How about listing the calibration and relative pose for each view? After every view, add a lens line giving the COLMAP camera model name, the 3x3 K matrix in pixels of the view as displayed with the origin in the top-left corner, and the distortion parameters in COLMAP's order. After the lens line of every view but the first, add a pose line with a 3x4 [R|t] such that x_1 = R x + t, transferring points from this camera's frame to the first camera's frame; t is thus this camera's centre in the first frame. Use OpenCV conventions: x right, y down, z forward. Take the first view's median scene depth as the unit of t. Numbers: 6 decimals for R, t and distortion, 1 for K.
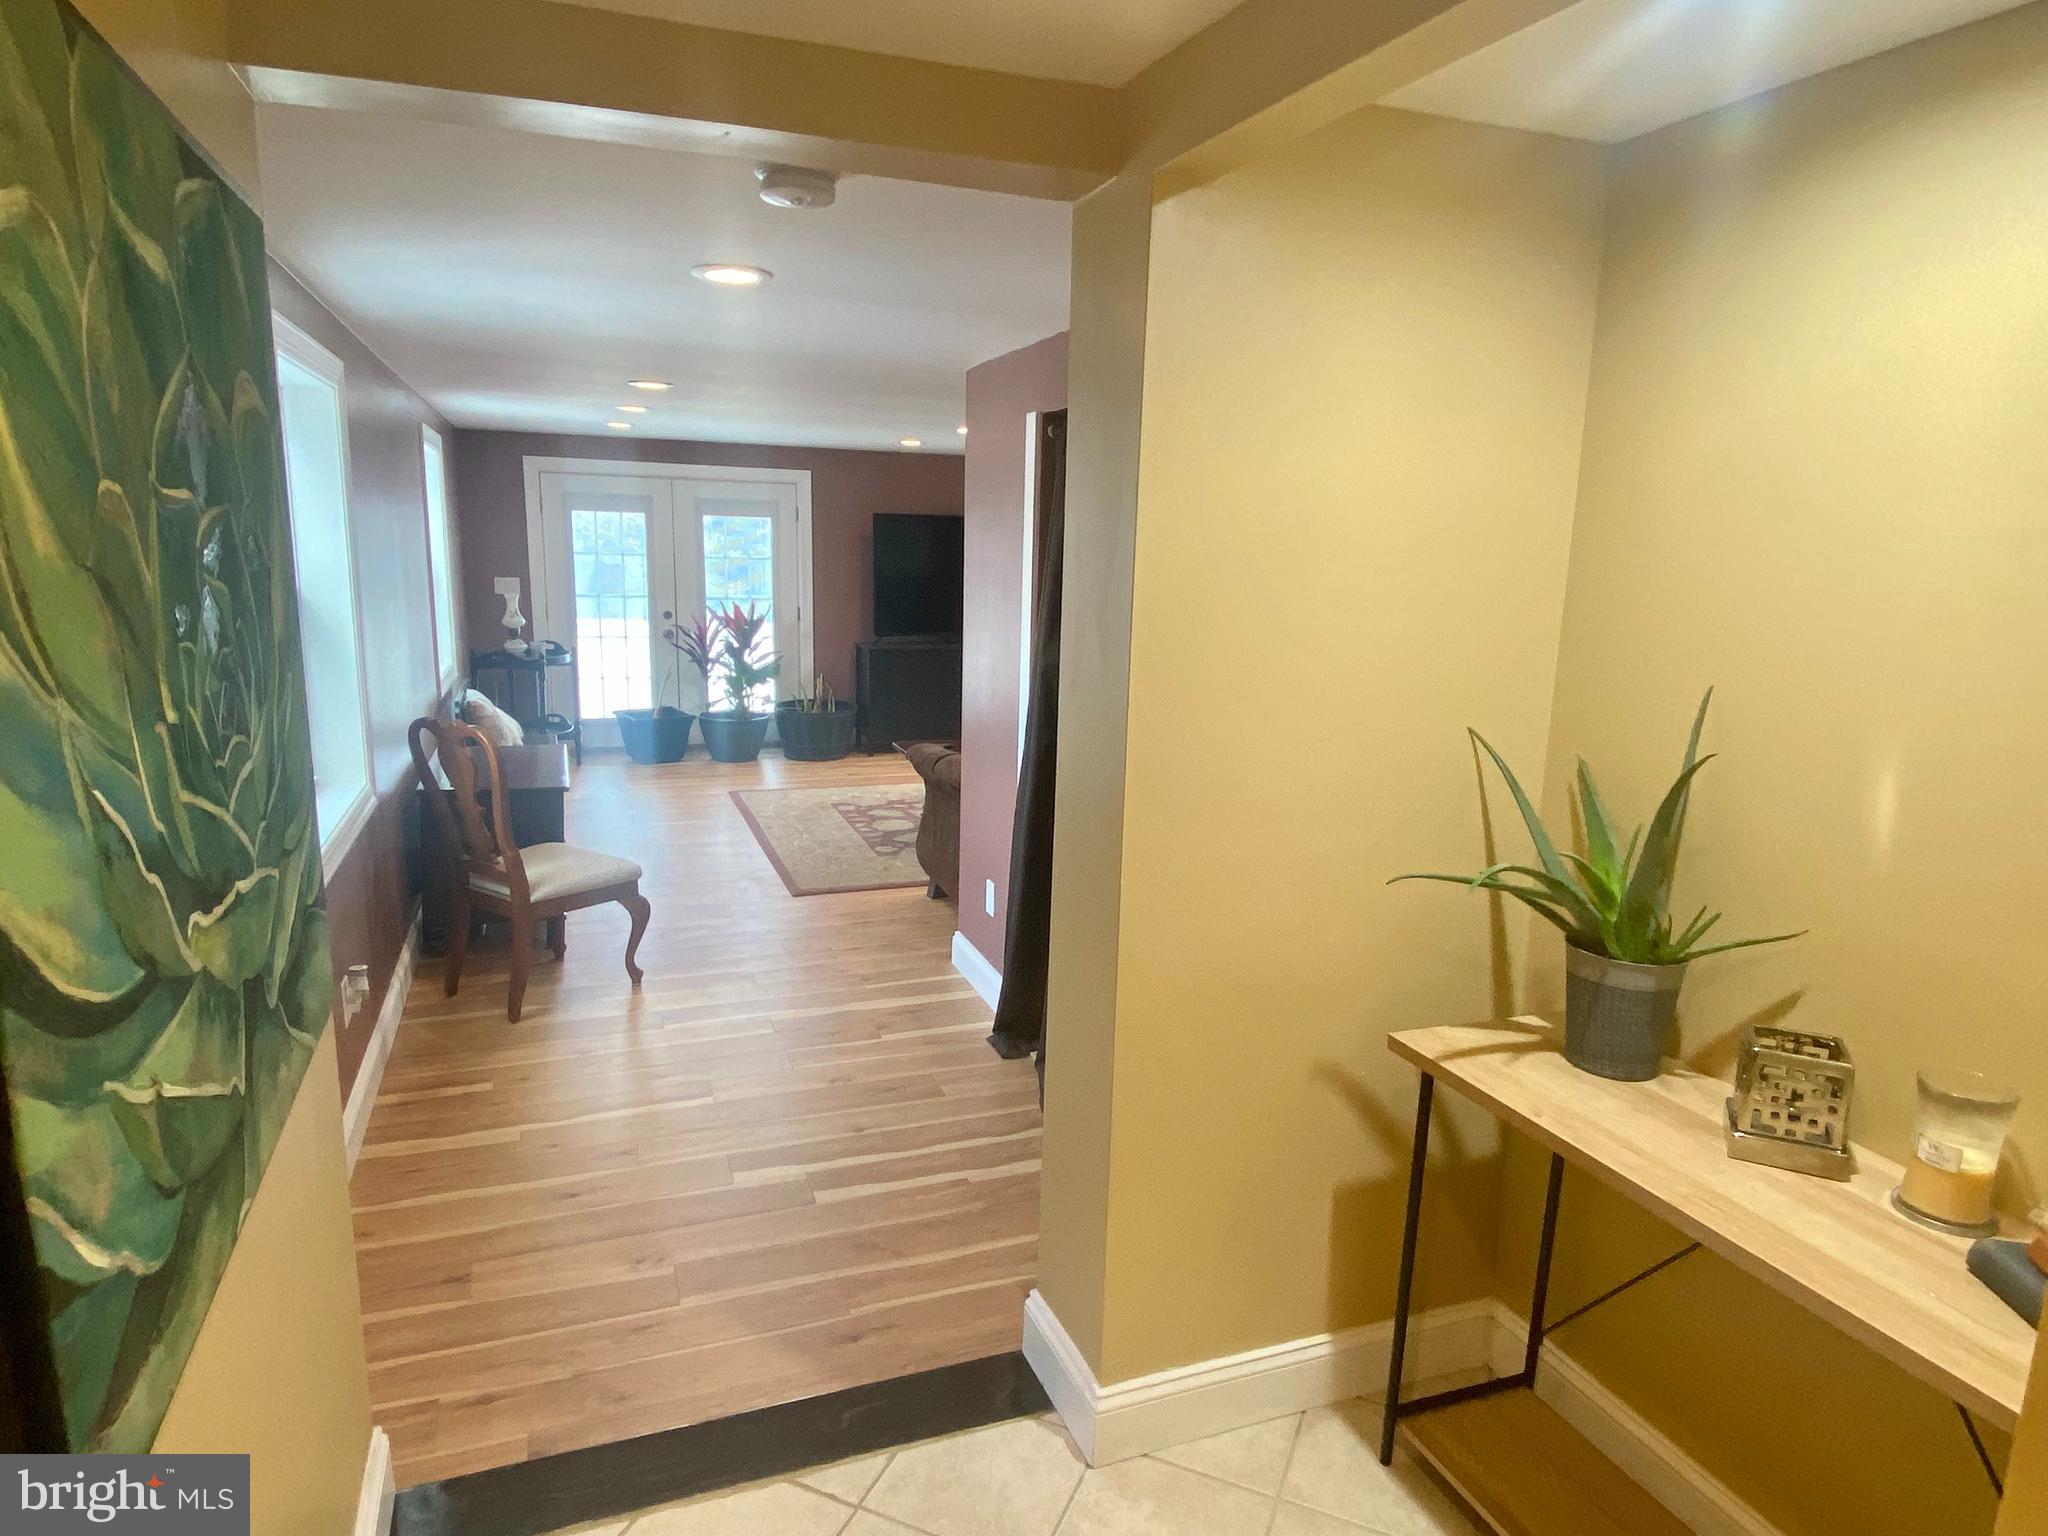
lens RADIAL K [[1225.0, 0, 1015.1], [0, 1225.0, 773.6], [0, 0, 1]] dist [0.038949, -0.002106]
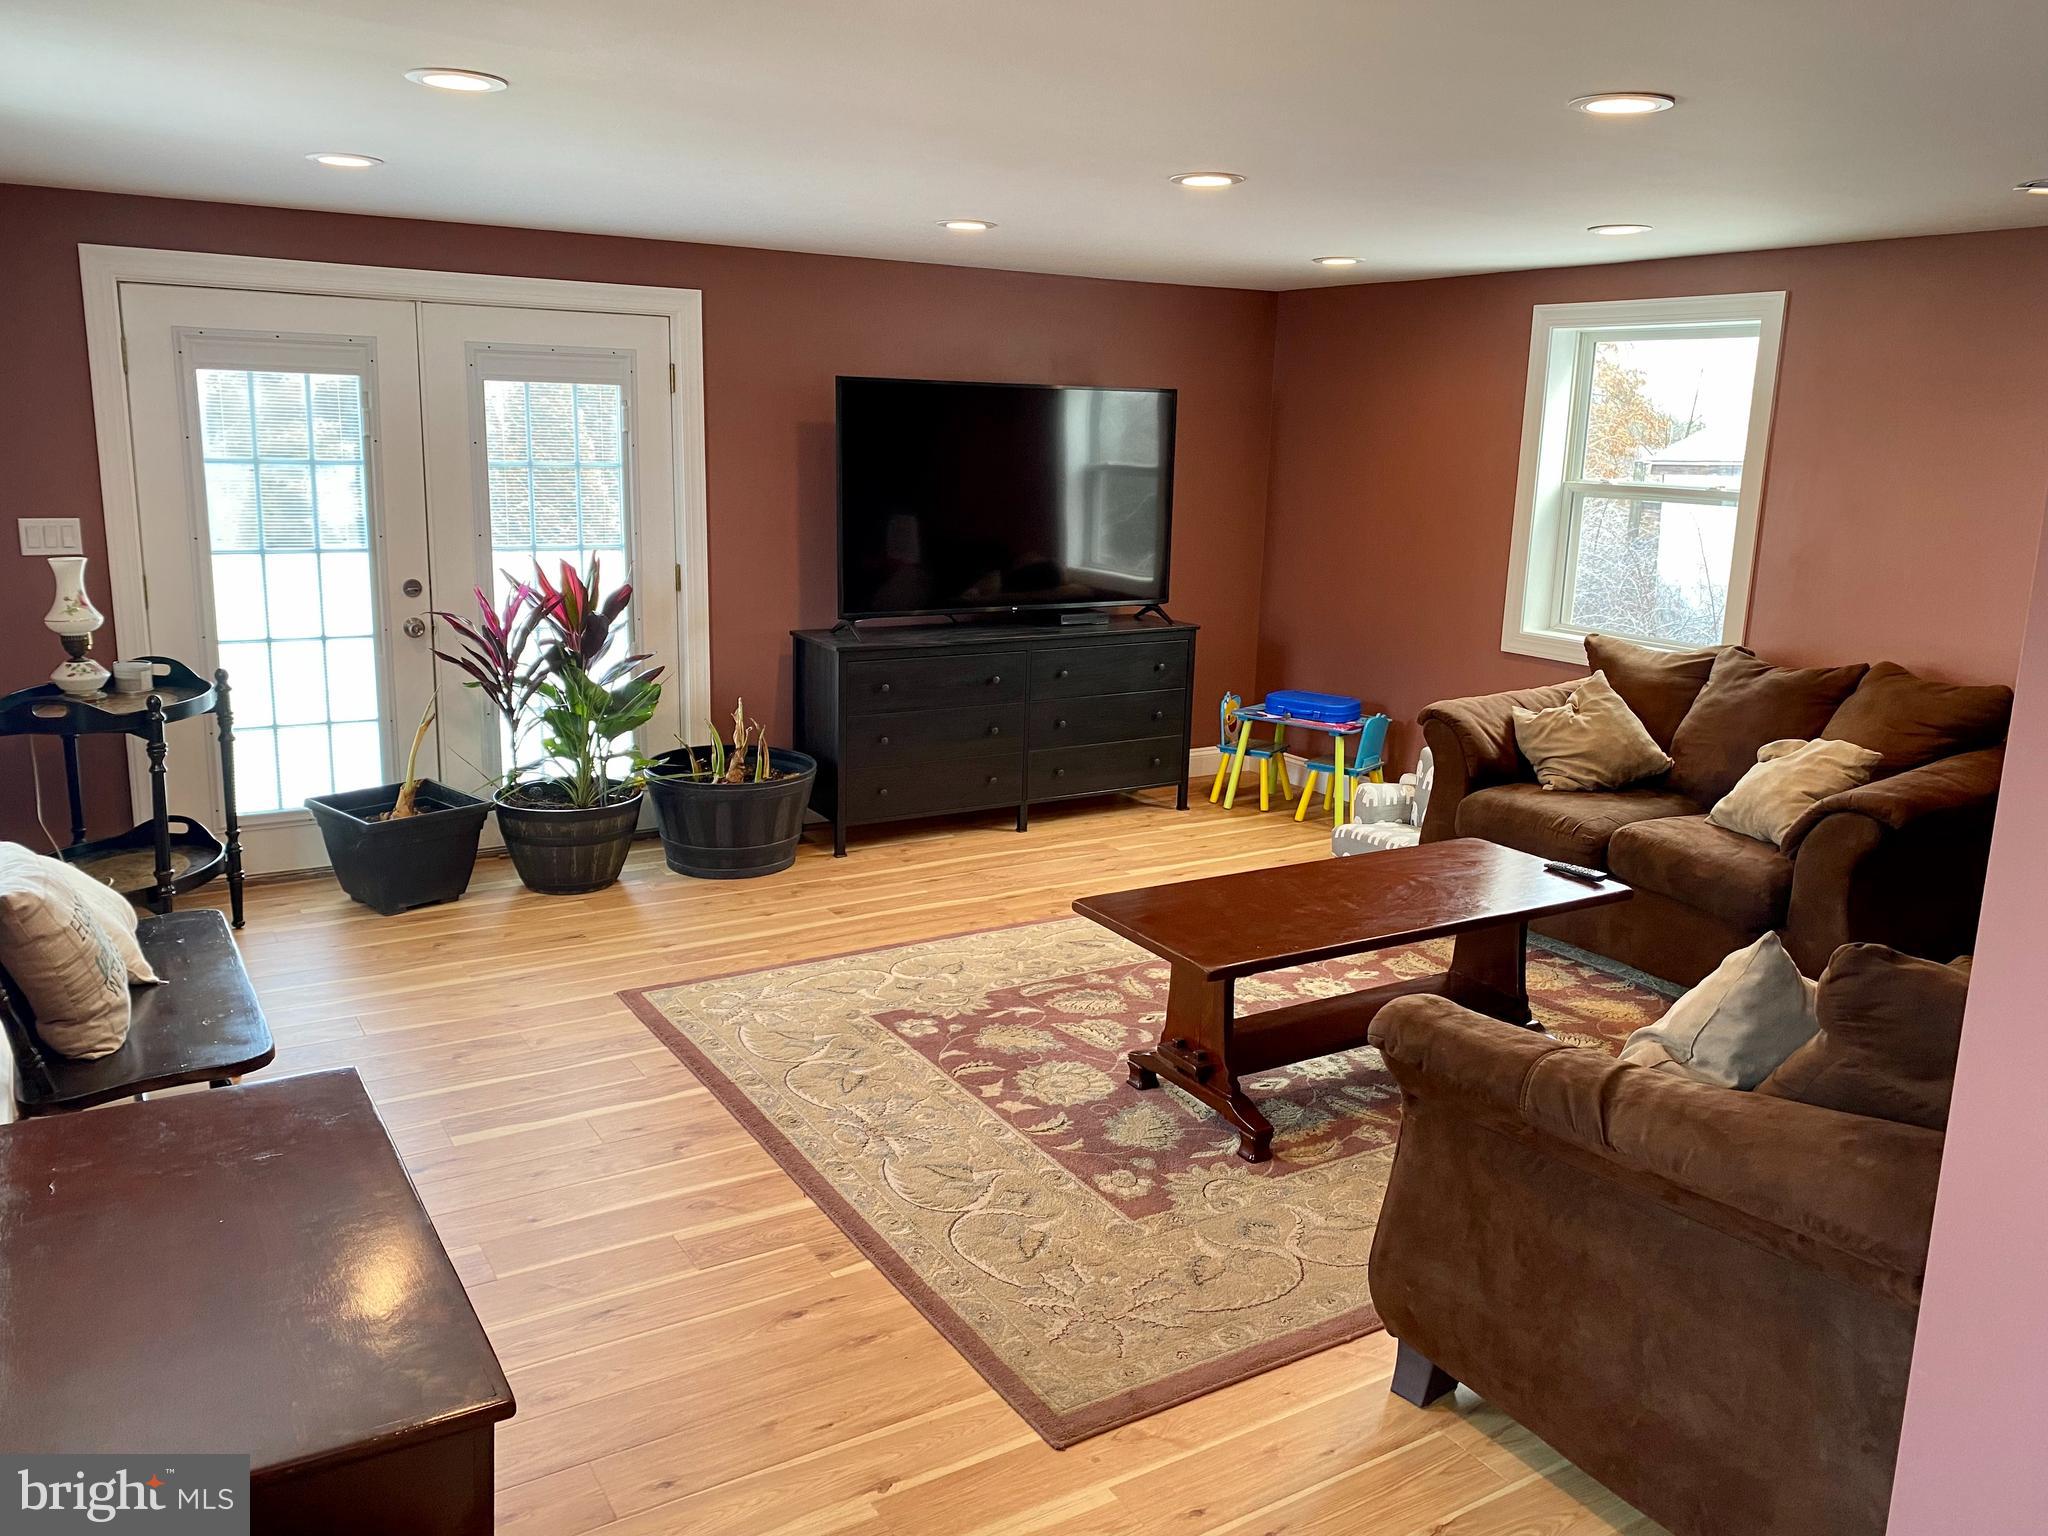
lens RADIAL K [[1542.7, 0, 1029.2], [0, 1542.7, 765.0], [0, 0, 1]] dist [-0.004472, -0.003597]
pose [[0.979243, -0.044509, 0.197744, -0.172543], [0.038581, 0.998686, 0.033736, -0.072736], [-0.198986, -0.025406, 0.979673, 0.369093]]
